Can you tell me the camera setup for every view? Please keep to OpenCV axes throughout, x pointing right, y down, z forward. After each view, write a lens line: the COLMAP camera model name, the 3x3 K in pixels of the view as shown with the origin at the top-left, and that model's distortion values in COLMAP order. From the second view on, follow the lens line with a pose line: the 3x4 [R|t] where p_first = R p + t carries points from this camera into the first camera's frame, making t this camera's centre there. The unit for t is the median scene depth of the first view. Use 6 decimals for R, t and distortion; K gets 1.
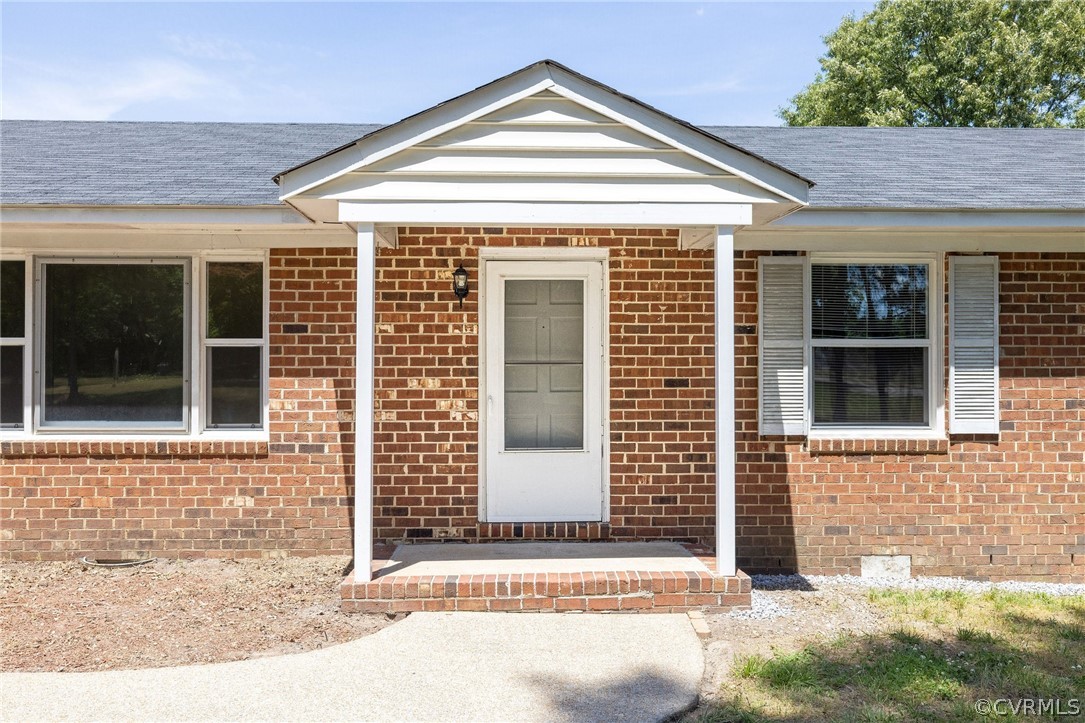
lens RADIAL K [[945.6, 0, 539.2], [0, 945.6, 367.0], [0, 0, 1]] dist [0.001792, 0.013485]
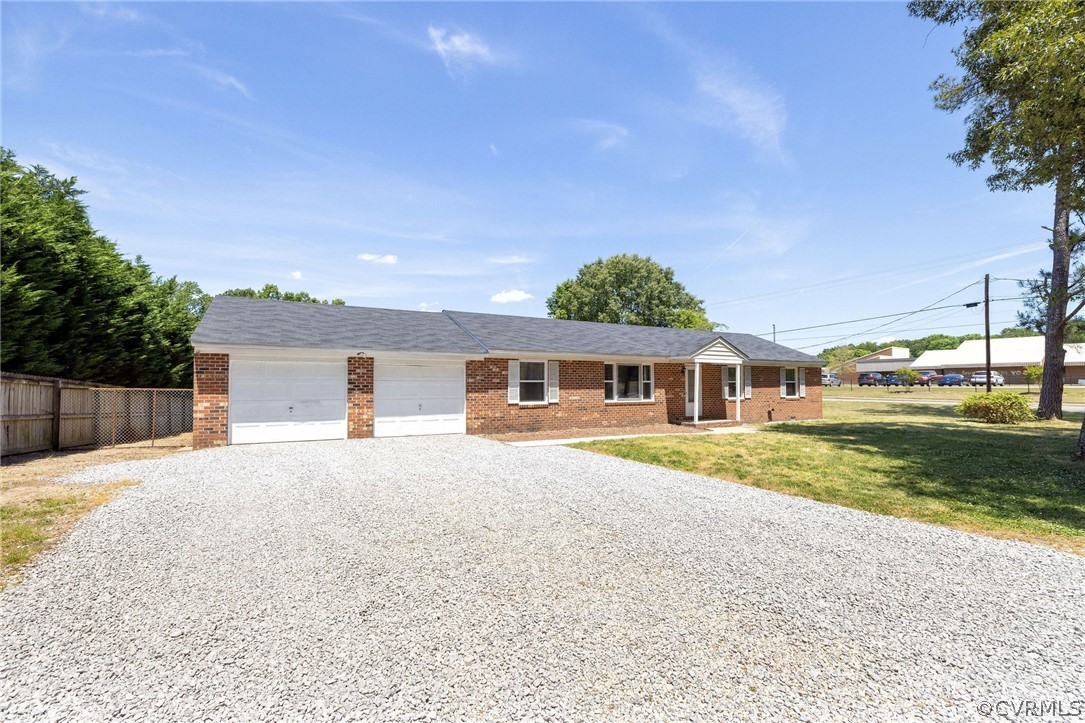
lens RADIAL K [[472.9, 0, 569.5], [0, 472.9, 381.9], [0, 0, 1]] dist [-0.001147, -0.000283]
pose [[0.872355, 0.003025, 0.488863, -1.884683], [-0.009566, 0.999895, 0.010883, -0.047501], [-0.488779, -0.014170, 0.872293, -0.947749]]
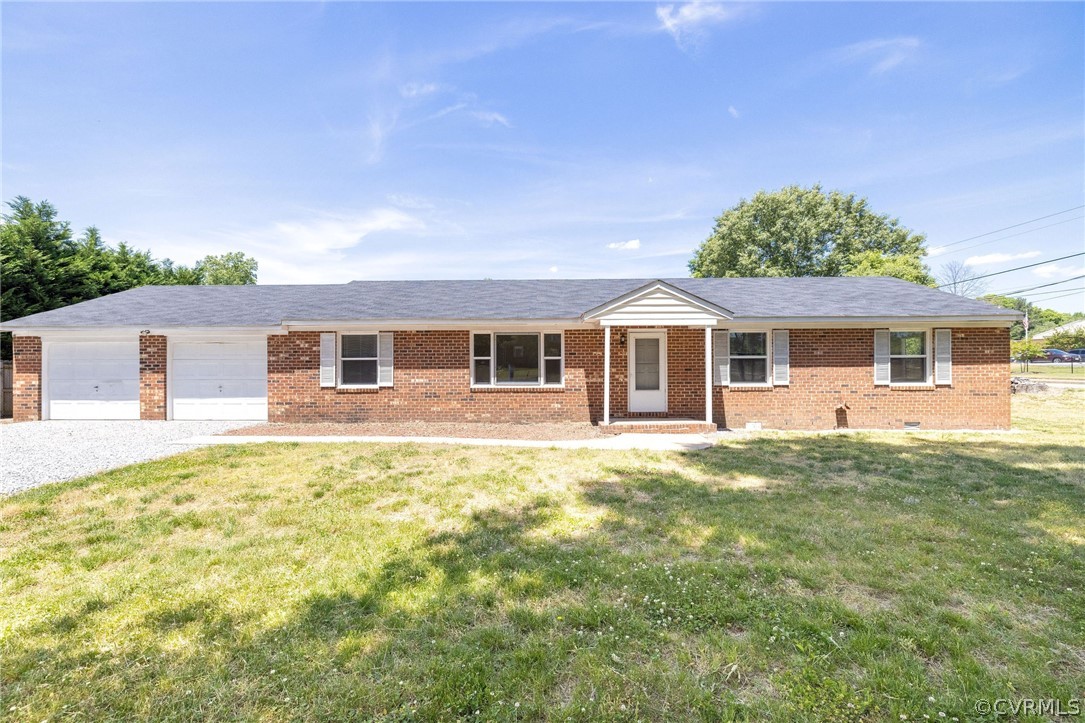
lens RADIAL K [[472.9, 0, 546.6], [0, 472.9, 360.2], [0, 0, 1]] dist [-0.001147, -0.000283]
pose [[0.998838, -0.004687, -0.047959, -0.266250], [0.005142, 0.999943, 0.009372, -0.033621], [0.047912, -0.009608, 0.998805, -0.658663]]
